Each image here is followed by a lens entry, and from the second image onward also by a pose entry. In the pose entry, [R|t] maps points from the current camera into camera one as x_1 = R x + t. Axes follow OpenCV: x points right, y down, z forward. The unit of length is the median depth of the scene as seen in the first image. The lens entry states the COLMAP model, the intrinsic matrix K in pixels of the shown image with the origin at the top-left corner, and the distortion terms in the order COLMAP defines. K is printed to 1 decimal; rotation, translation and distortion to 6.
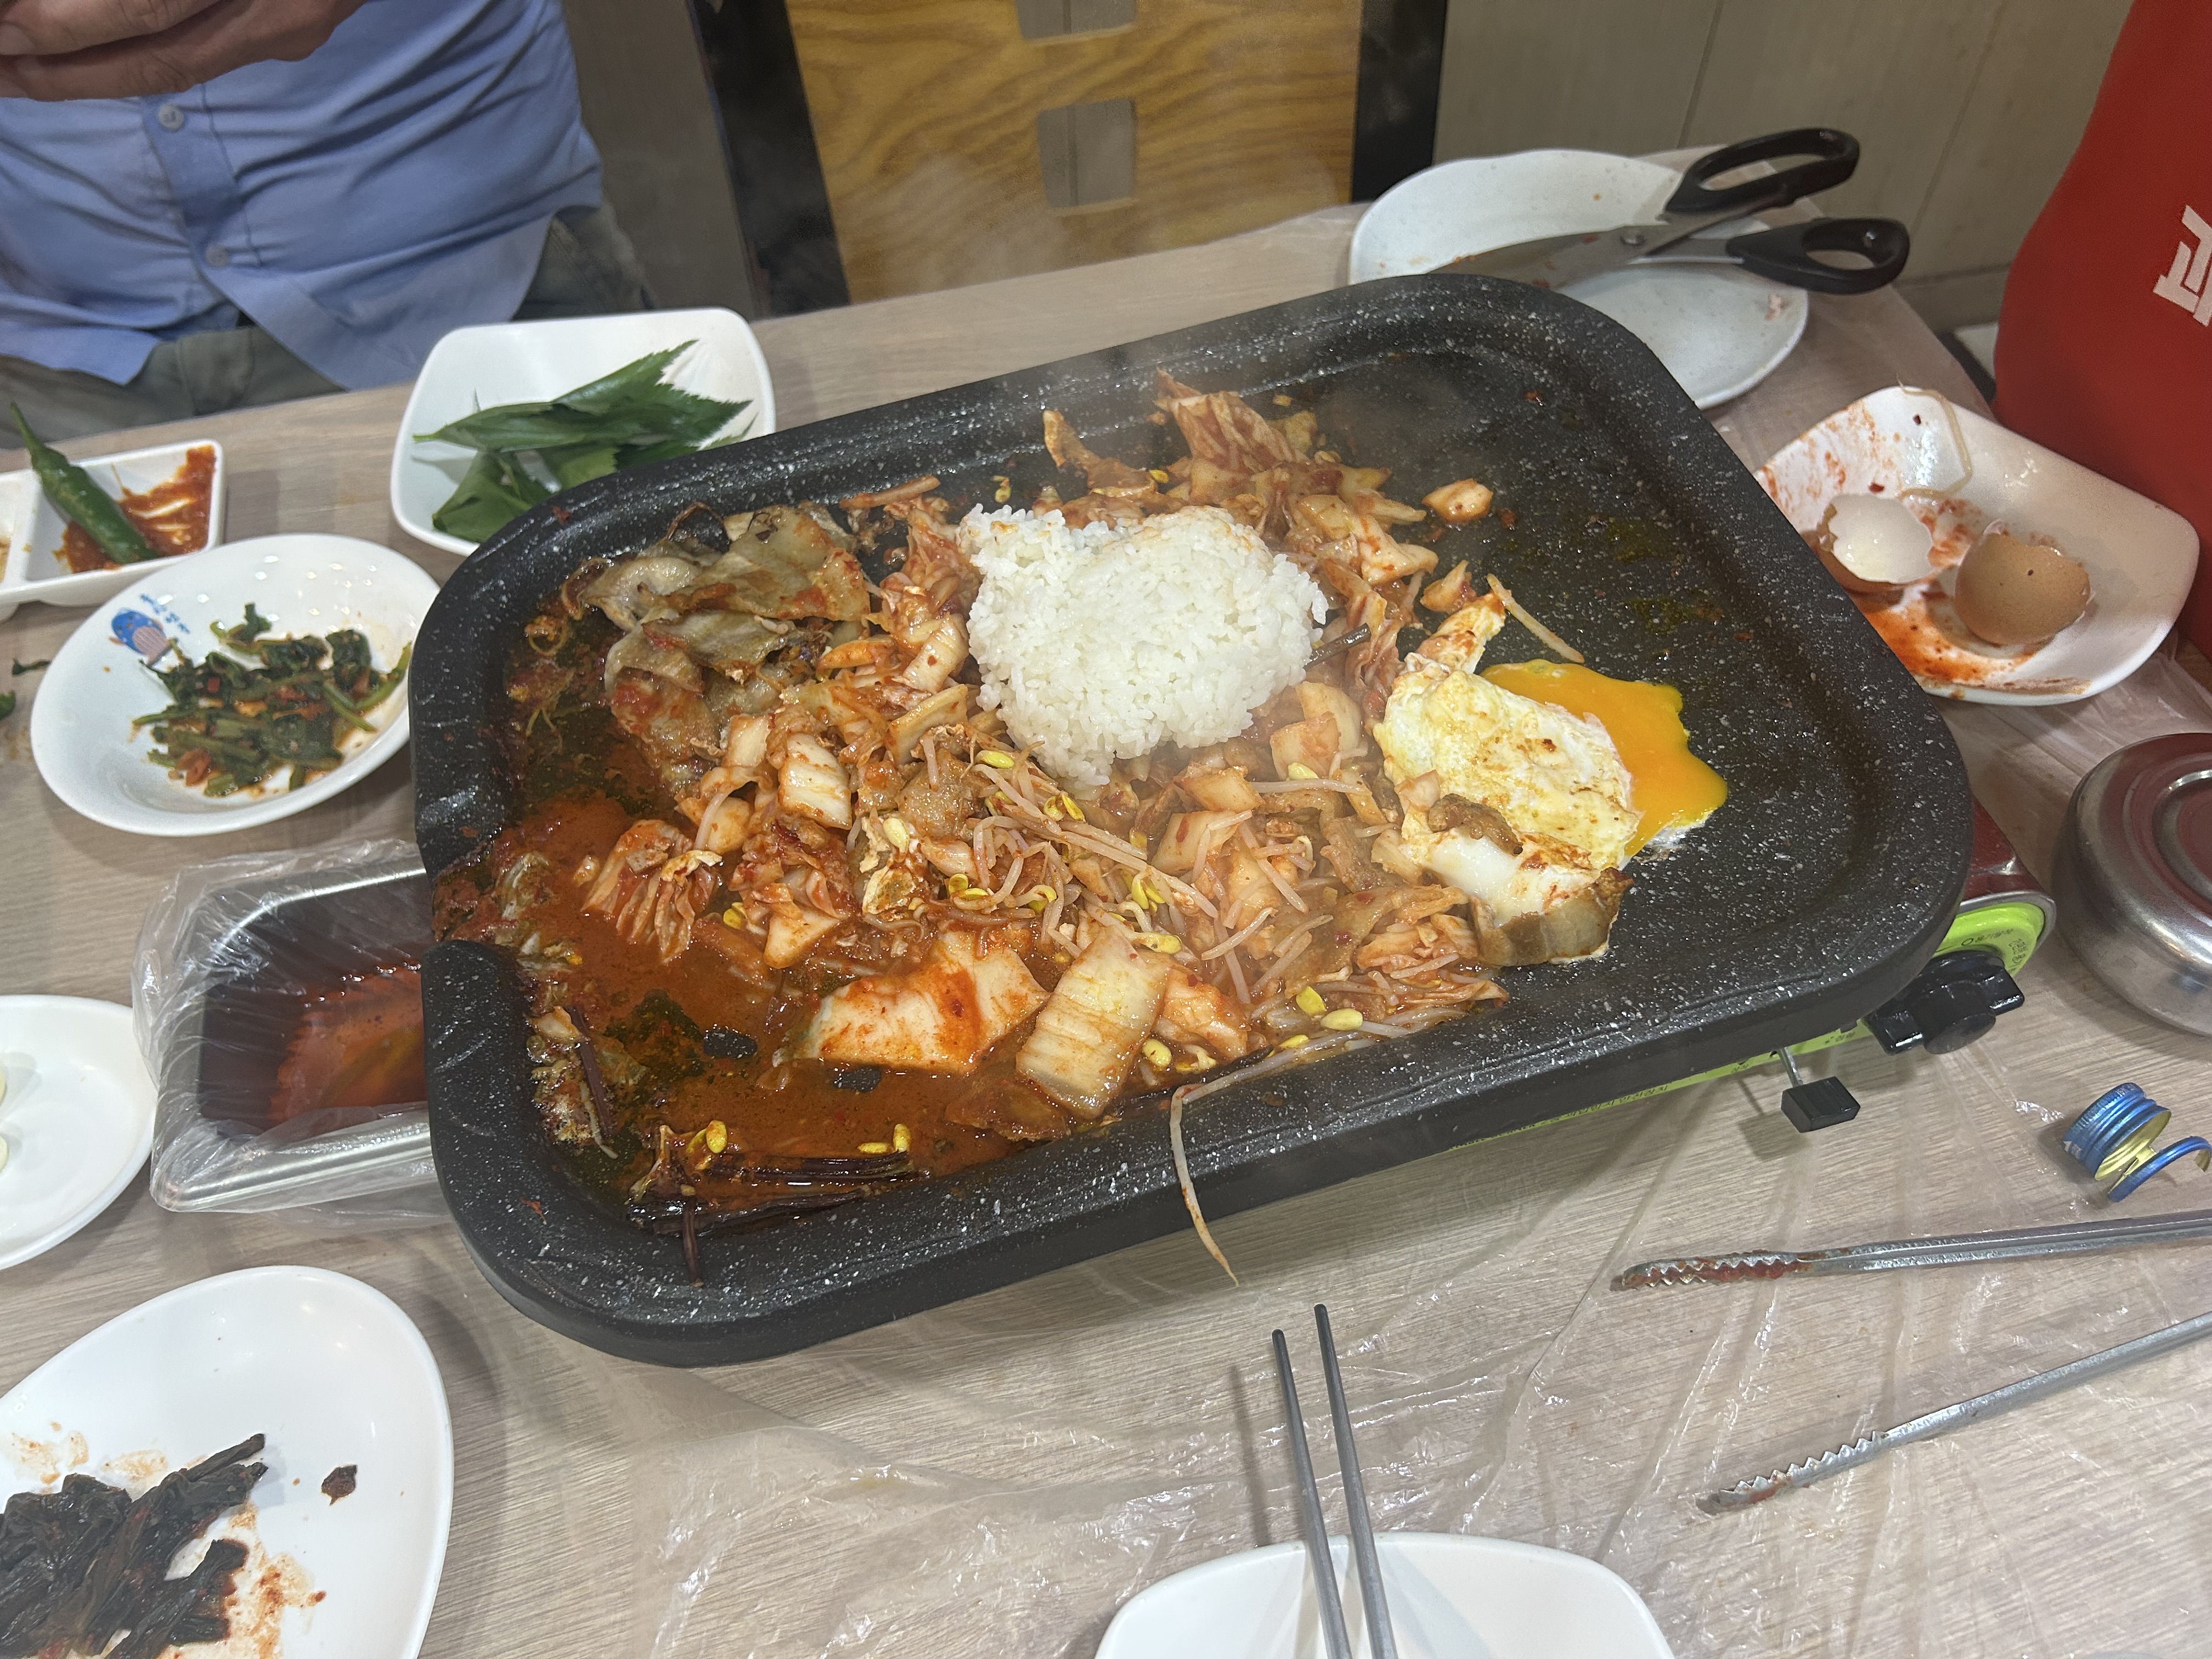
lens RADIAL K [[1725.0, 0, 1098.2], [0, 1725.0, 825.0], [0, 0, 1]] dist [0.009364, -0.023821]
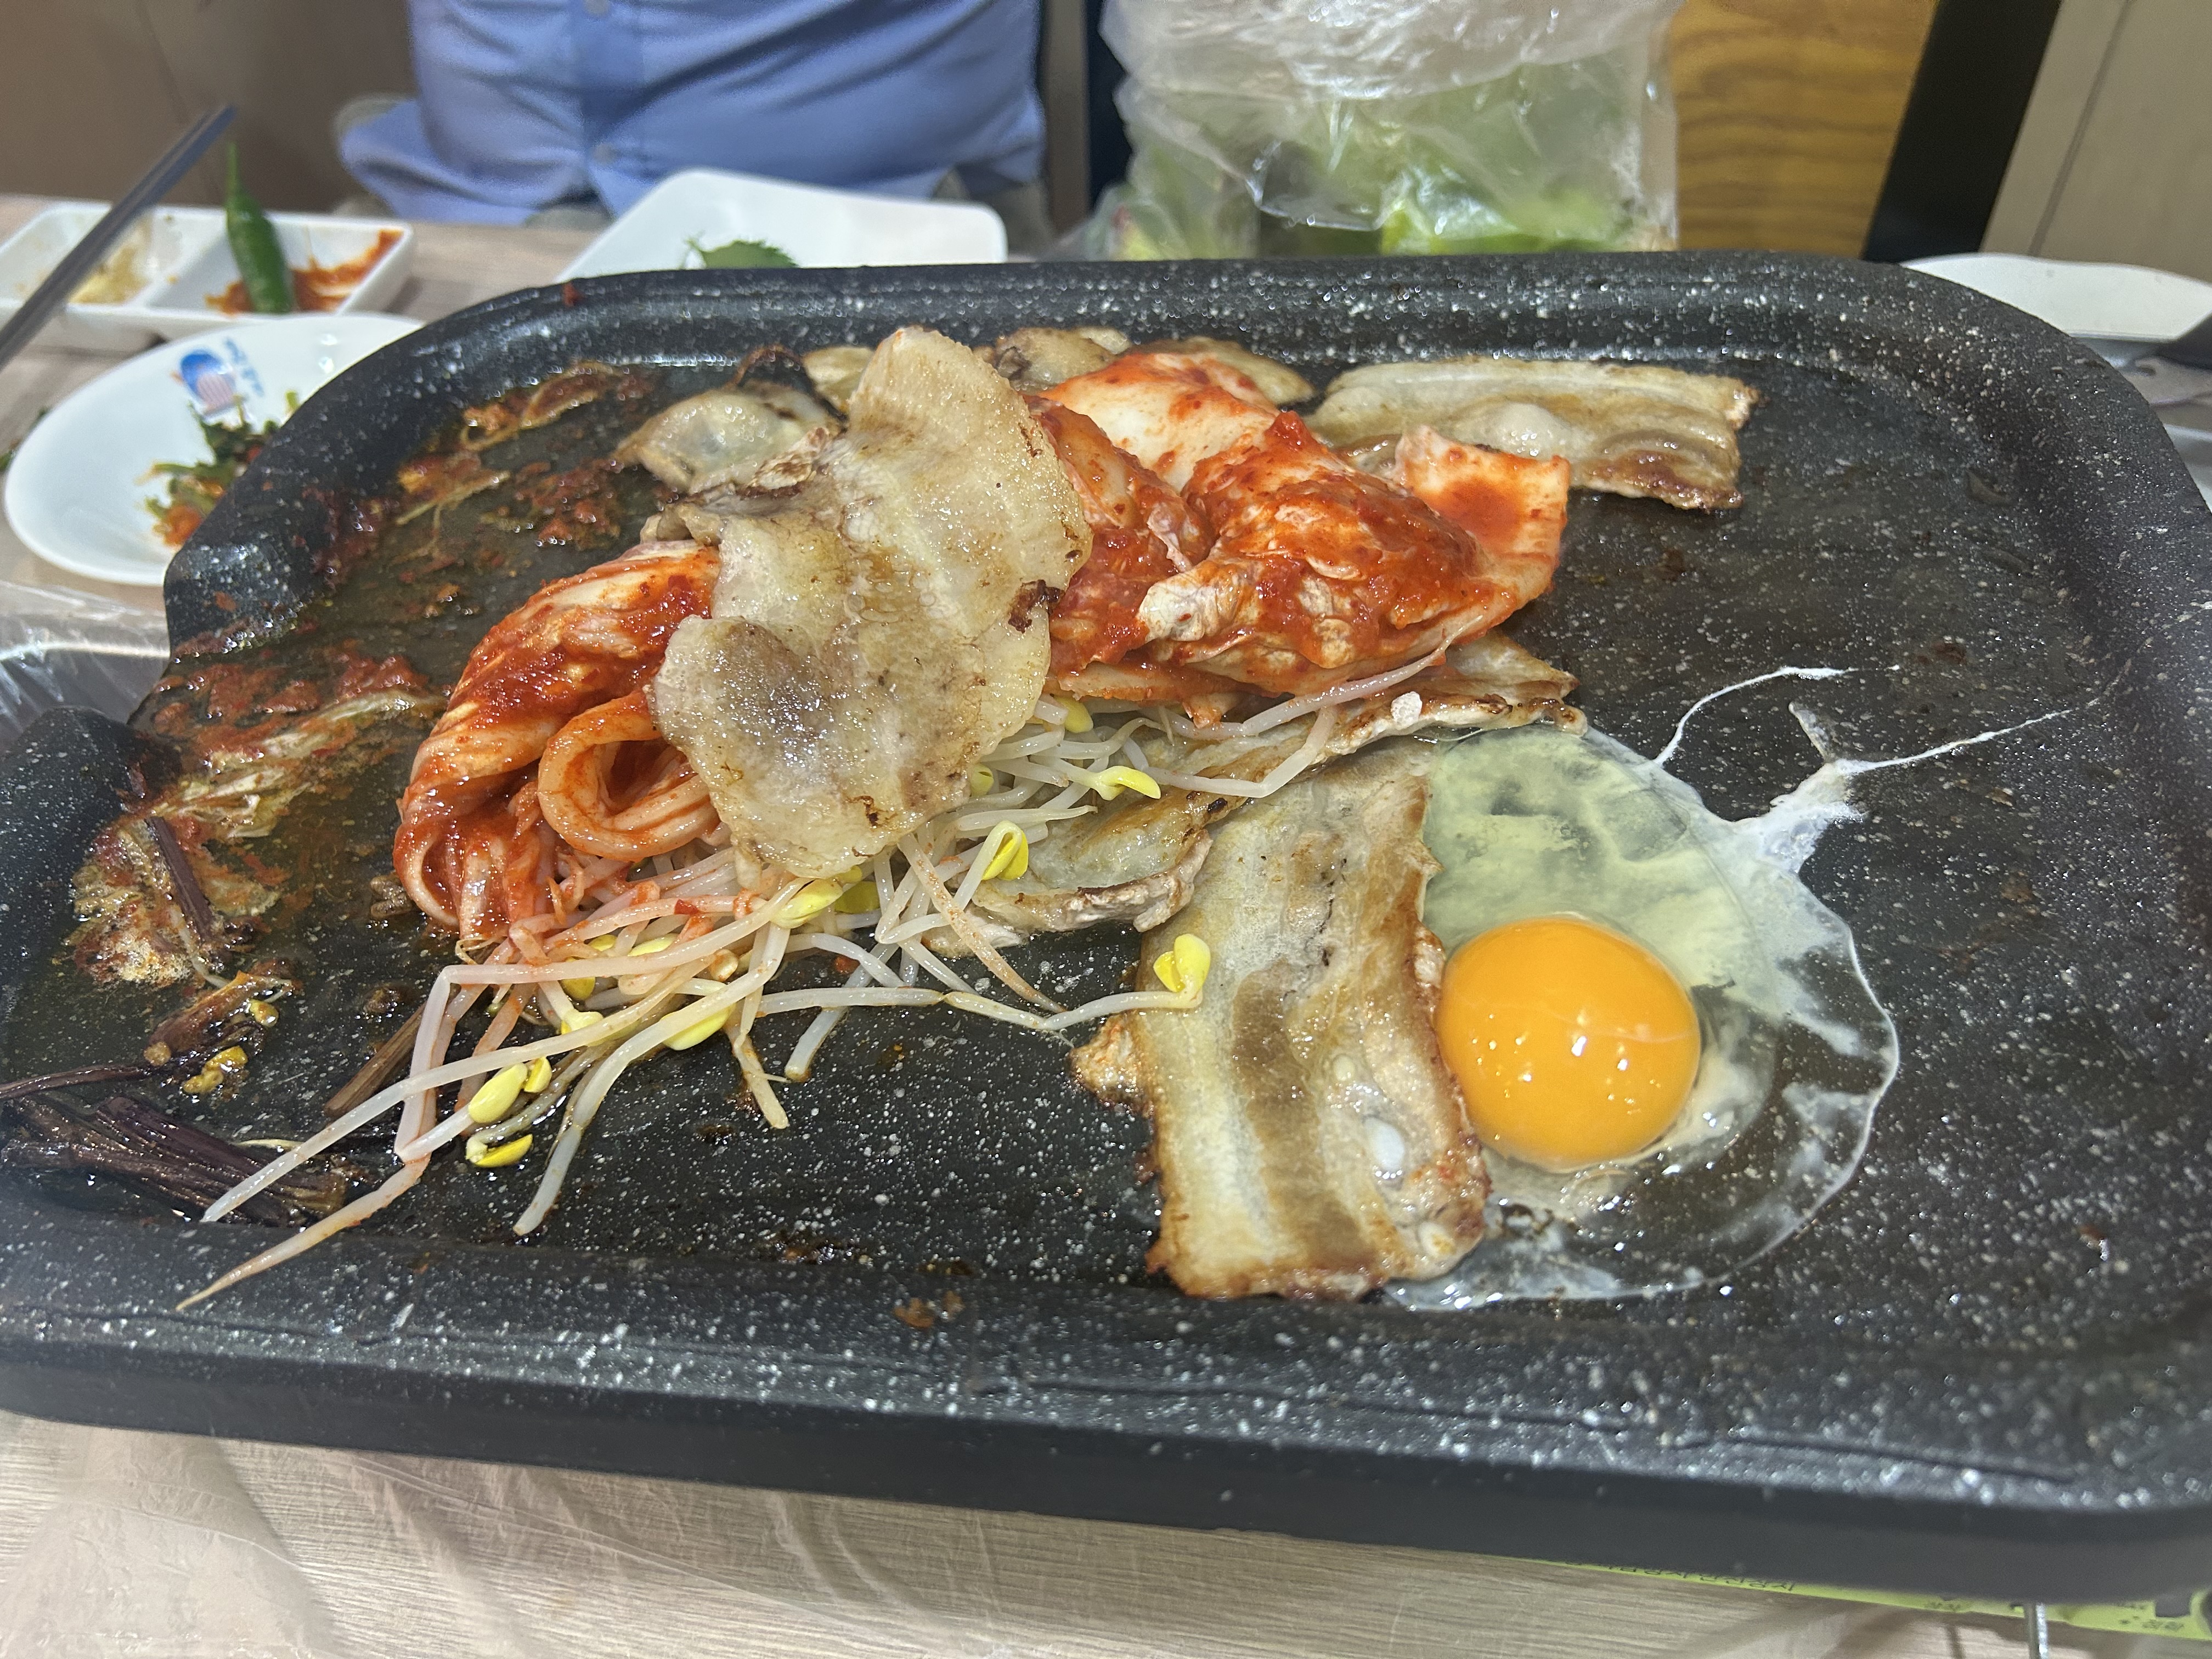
lens RADIAL K [[1678.8, 0, 1133.1], [0, 1678.8, 873.2], [0, 0, 1]] dist [0.027918, -0.059559]
pose [[0.918588, 0.290478, -0.267991, 0.189871], [-0.314693, 0.947805, -0.051331, 0.024601], [0.239093, 0.131487, 0.962053, 0.350633]]
